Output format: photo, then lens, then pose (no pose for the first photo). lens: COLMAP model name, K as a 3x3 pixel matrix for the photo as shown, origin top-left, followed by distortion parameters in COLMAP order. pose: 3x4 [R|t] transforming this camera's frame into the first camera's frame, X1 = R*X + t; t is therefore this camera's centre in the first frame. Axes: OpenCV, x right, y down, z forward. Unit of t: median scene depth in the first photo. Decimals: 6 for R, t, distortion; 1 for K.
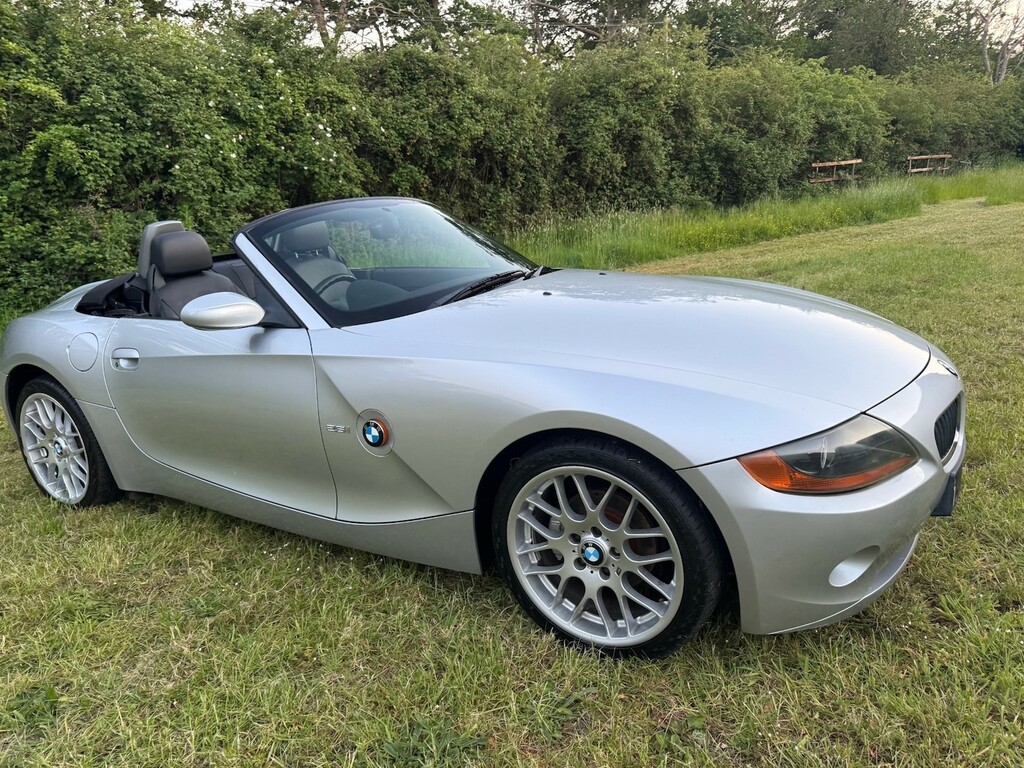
lens RADIAL K [[725.8, 0, 517.8], [0, 725.8, 387.8], [0, 0, 1]] dist [0.022215, -0.027884]
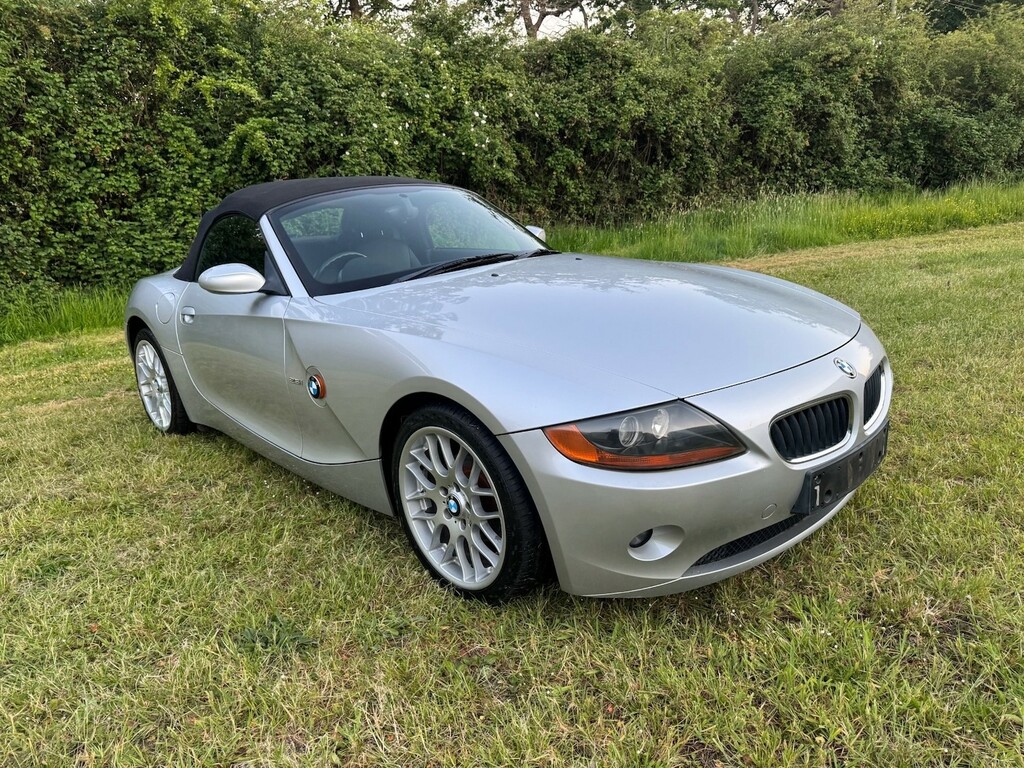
lens RADIAL K [[725.8, 0, 506.4], [0, 725.8, 385.7], [0, 0, 1]] dist [0.022215, -0.027884]
pose [[0.958199, 0.078273, -0.275188, 0.091859], [-0.072275, 0.996875, 0.031886, 0.000094], [0.276824, -0.010664, 0.960861, -0.011316]]
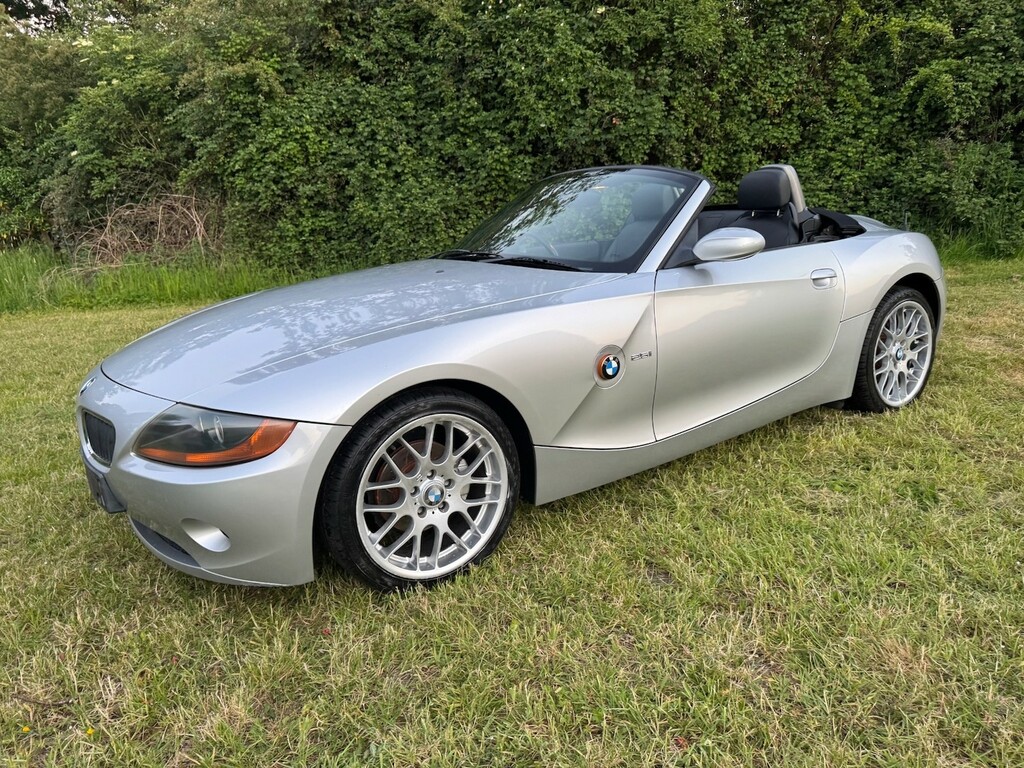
lens RADIAL K [[725.8, 0, 508.4], [0, 725.8, 390.1], [0, 0, 1]] dist [0.022215, -0.027884]
pose [[0.551877, 0.262722, -0.791460, -0.010300], [-0.199639, 0.963103, 0.180491, 0.030427], [0.809676, 0.058398, 0.583964, -0.083779]]
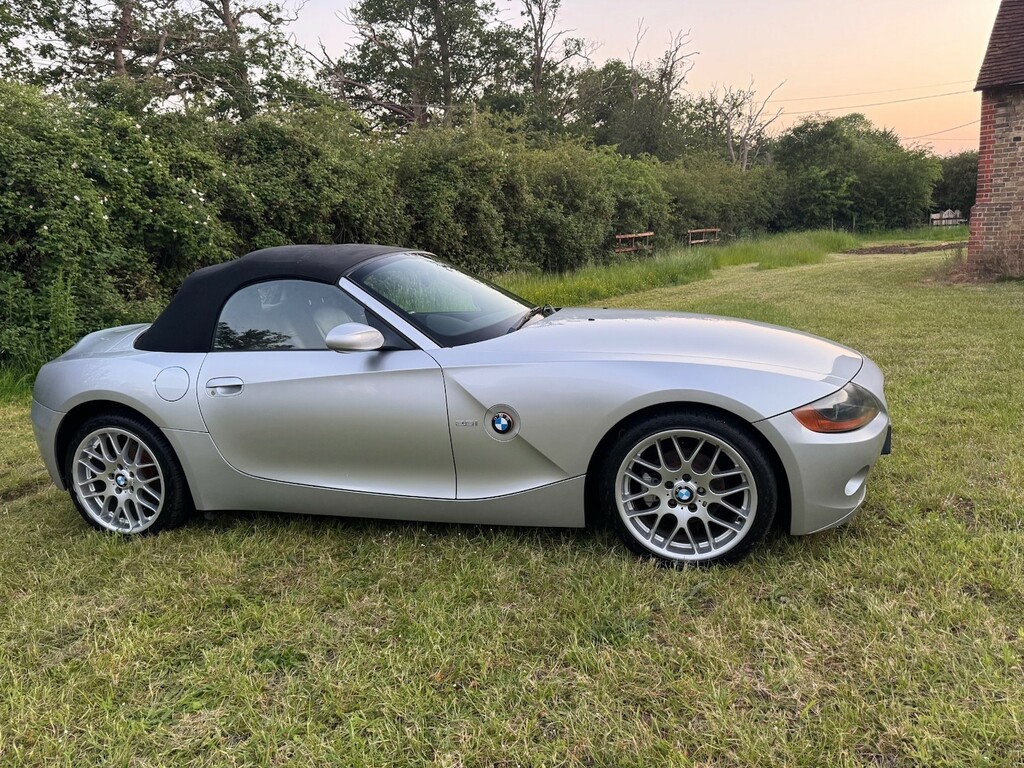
lens RADIAL K [[725.8, 0, 510.9], [0, 725.8, 380.3], [0, 0, 1]] dist [0.022215, -0.027884]
pose [[0.966603, -0.037955, 0.253453, -0.109508], [0.062978, 0.993825, -0.091355, 0.022582], [-0.248420, 0.104266, 0.963024, -0.056203]]
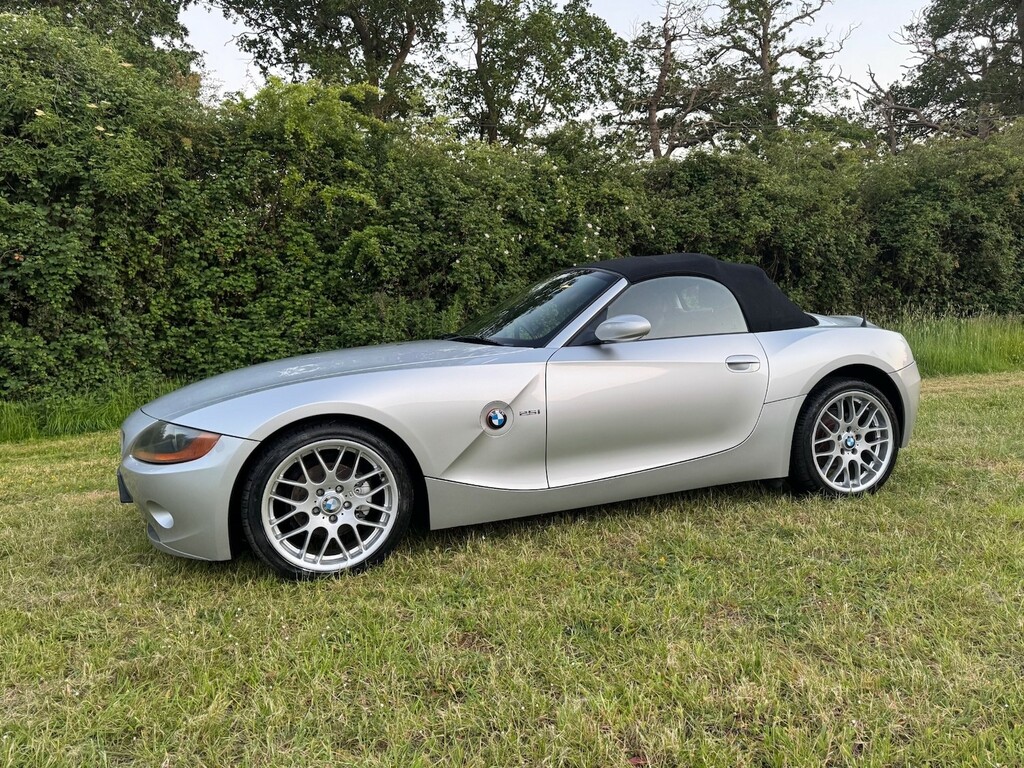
lens RADIAL K [[725.8, 0, 515.3], [0, 725.8, 382.1], [0, 0, 1]] dist [0.022215, -0.027884]
pose [[0.899583, 0.073077, -0.430593, 0.092507], [-0.136536, 0.983543, -0.118327, -0.000591], [0.414860, 0.165236, 0.894756, 0.066416]]
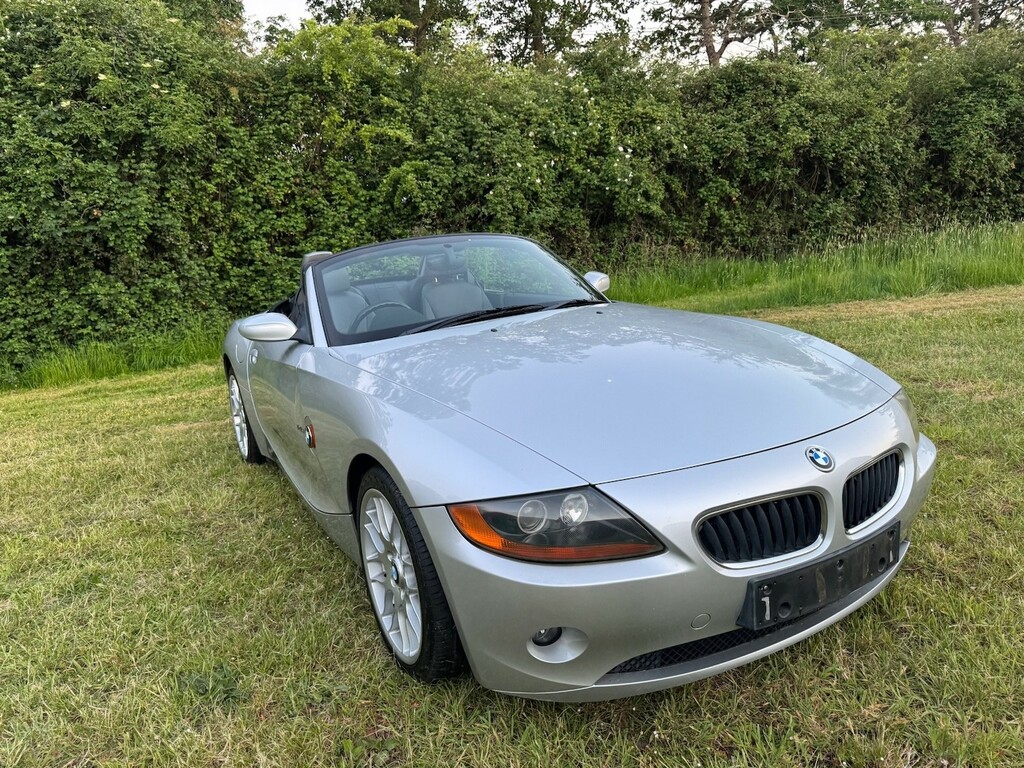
lens RADIAL K [[725.8, 0, 506.6], [0, 725.8, 380.8], [0, 0, 1]] dist [0.022215, -0.027884]
pose [[0.858456, 0.103965, -0.502239, 0.147937], [-0.113508, 0.993469, 0.011636, -0.017580], [0.500169, 0.047019, 0.864650, 0.022674]]
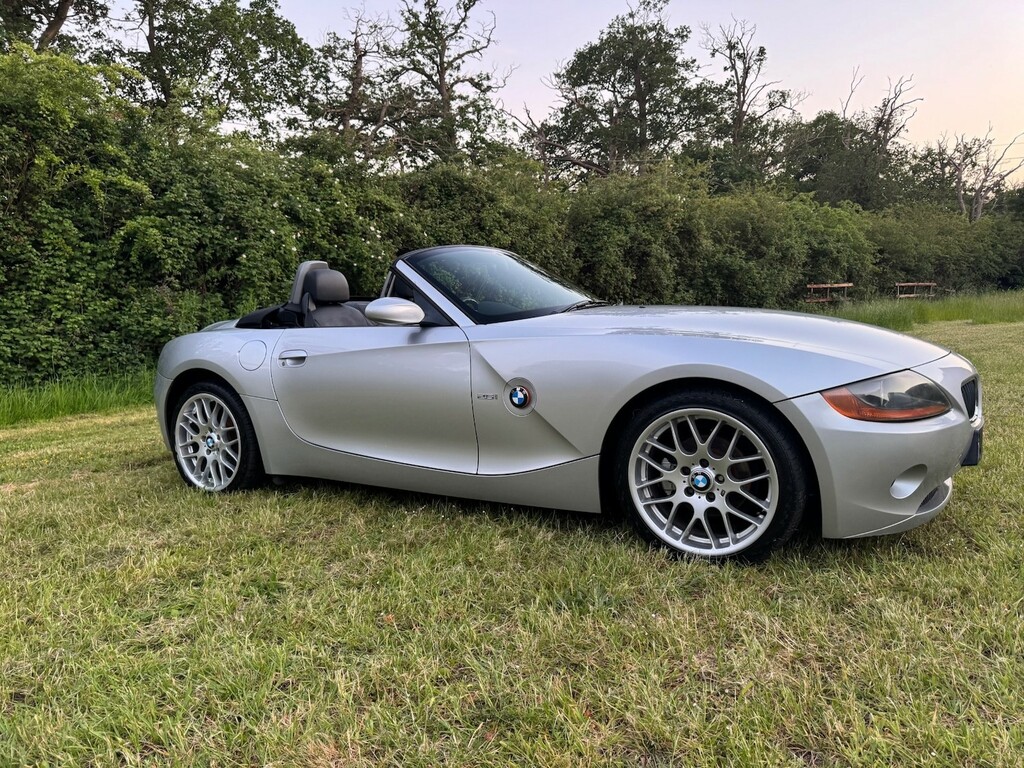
lens RADIAL K [[725.8, 0, 514.3], [0, 725.8, 385.7], [0, 0, 1]] dist [0.022215, -0.027884]
pose [[0.999563, 0.029563, 0.000677, -0.045116], [-0.029051, 0.986032, -0.164001, 0.054486], [-0.005516, 0.163910, 0.986460, -0.057381]]
